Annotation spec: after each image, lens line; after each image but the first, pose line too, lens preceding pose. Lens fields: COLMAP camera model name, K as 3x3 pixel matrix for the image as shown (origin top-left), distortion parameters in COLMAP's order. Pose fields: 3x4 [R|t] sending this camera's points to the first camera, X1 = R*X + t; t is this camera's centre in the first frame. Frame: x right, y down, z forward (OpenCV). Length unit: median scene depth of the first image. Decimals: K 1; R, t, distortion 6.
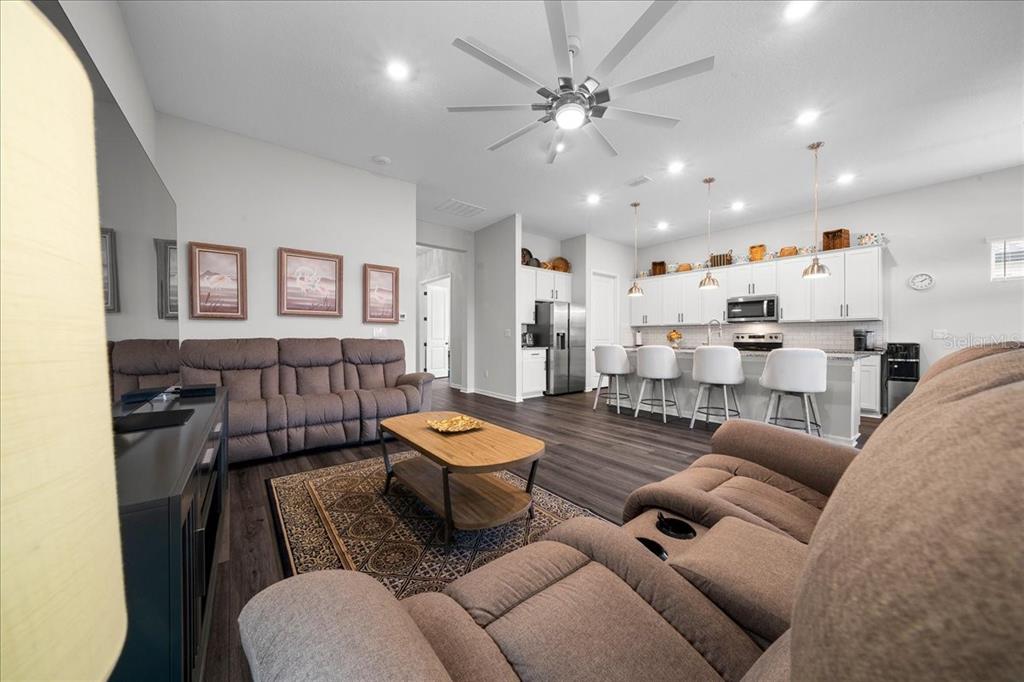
lens RADIAL K [[347.3, 0, 514.3], [0, 347.3, 340.6], [0, 0, 1]] dist [-0.006233, -0.000322]
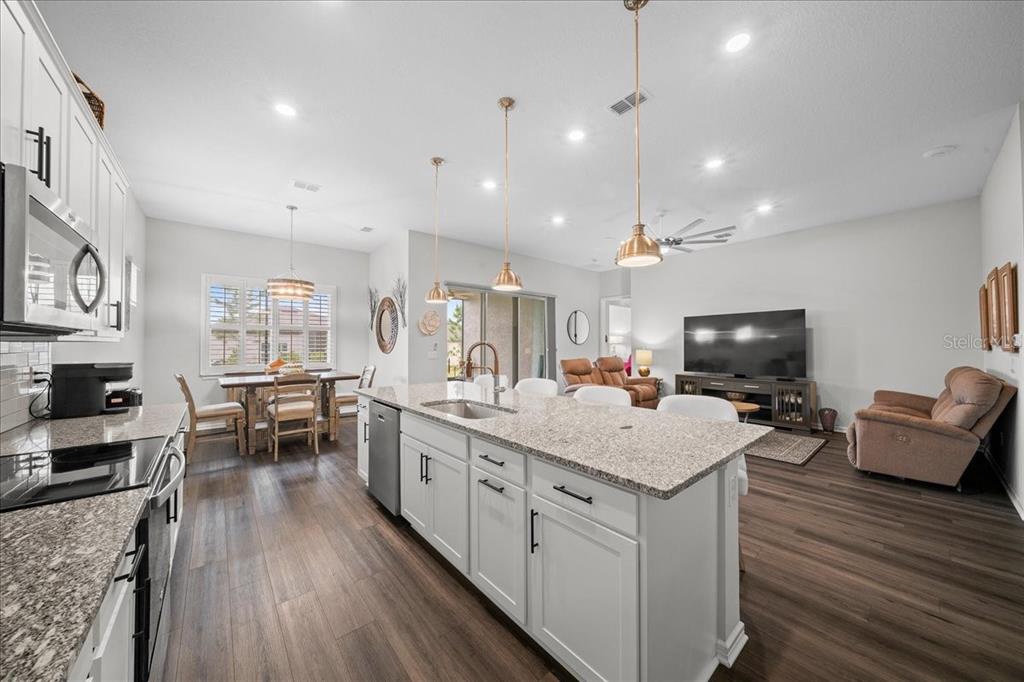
lens RADIAL K [[347.3, 0, 510.6], [0, 347.3, 337.7], [0, 0, 1]] dist [-0.006233, -0.000322]
pose [[-0.999787, -0.003252, -0.020371, 0.631305], [-0.003038, 0.999940, -0.010533, -0.072944], [0.020404, -0.010469, -0.999737, 1.763483]]
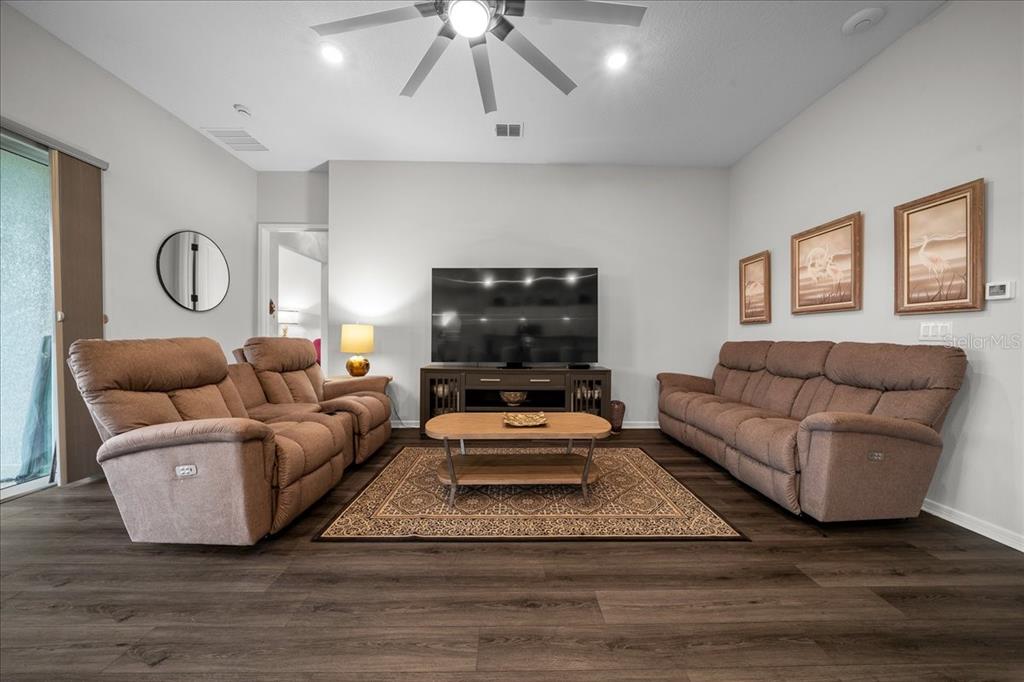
lens RADIAL K [[347.3, 0, 514.7], [0, 347.3, 339.9], [0, 0, 1]] dist [-0.006233, -0.000322]
pose [[-0.611041, -0.003344, -0.791592, 0.387017], [-0.016925, 0.999818, 0.008841, -0.006071], [0.791418, 0.018800, -0.610986, 0.895027]]
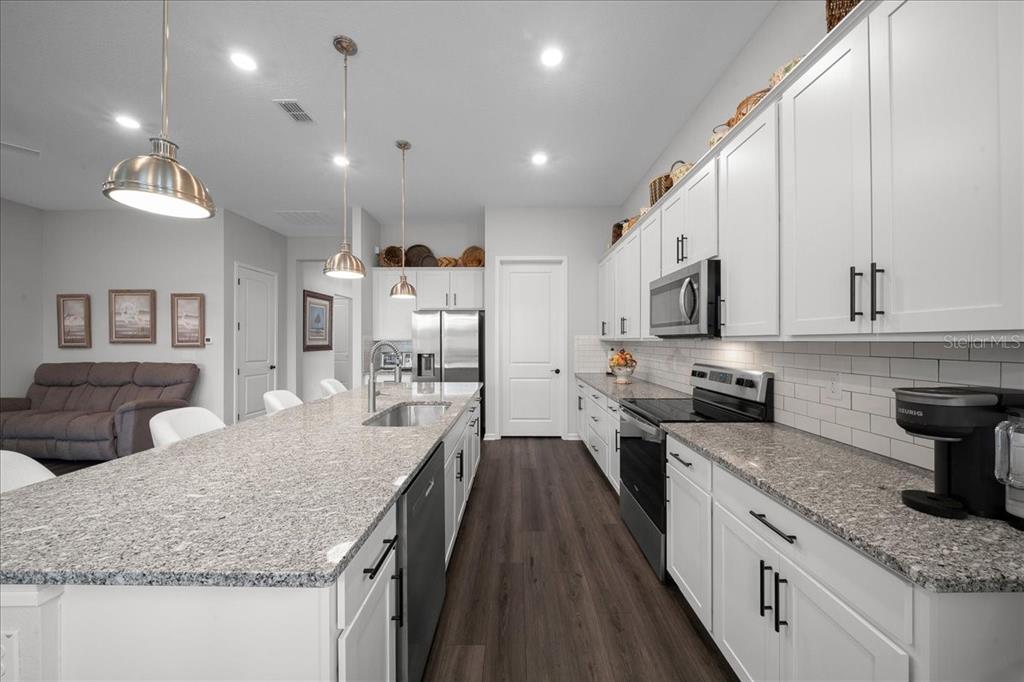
lens RADIAL K [[347.3, 0, 514.8], [0, 347.3, 338.0], [0, 0, 1]] dist [-0.006233, -0.000322]
pose [[0.774559, -0.006273, -0.632470, 1.148681], [-0.001962, 0.999922, -0.012321, -0.073551], [0.632498, 0.010785, 0.774487, 0.877940]]
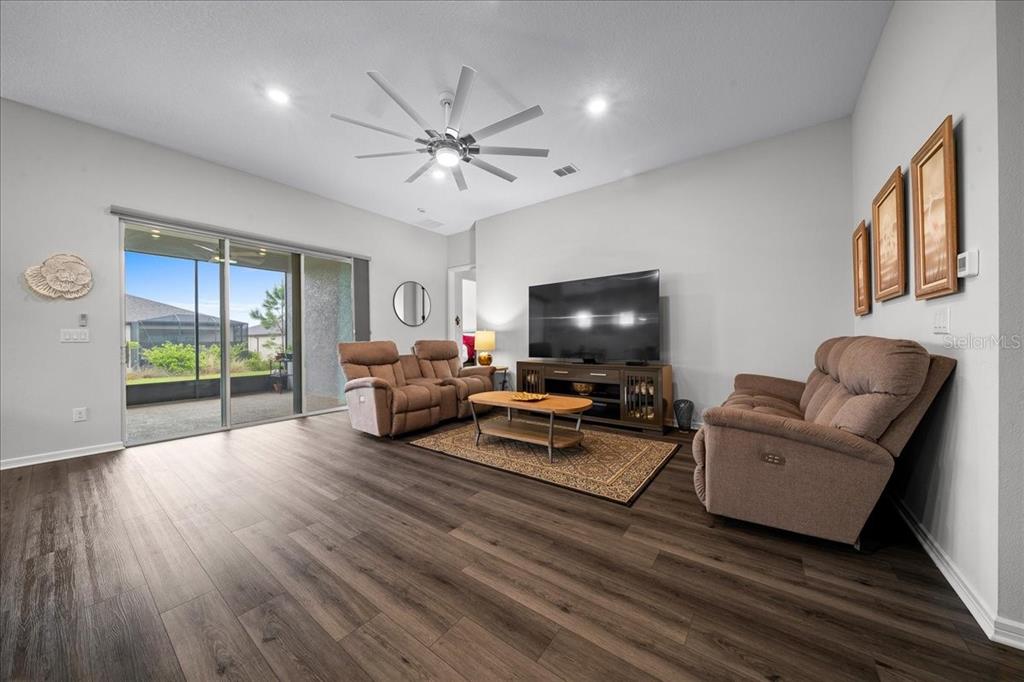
lens RADIAL K [[347.3, 0, 510.8], [0, 347.3, 339.6], [0, 0, 1]] dist [-0.006233, -0.000322]
pose [[-0.968716, 0.005623, -0.248109, 0.151603], [0.003453, 0.999952, 0.009177, -0.009334], [0.248149, 0.008034, -0.968689, 1.336673]]
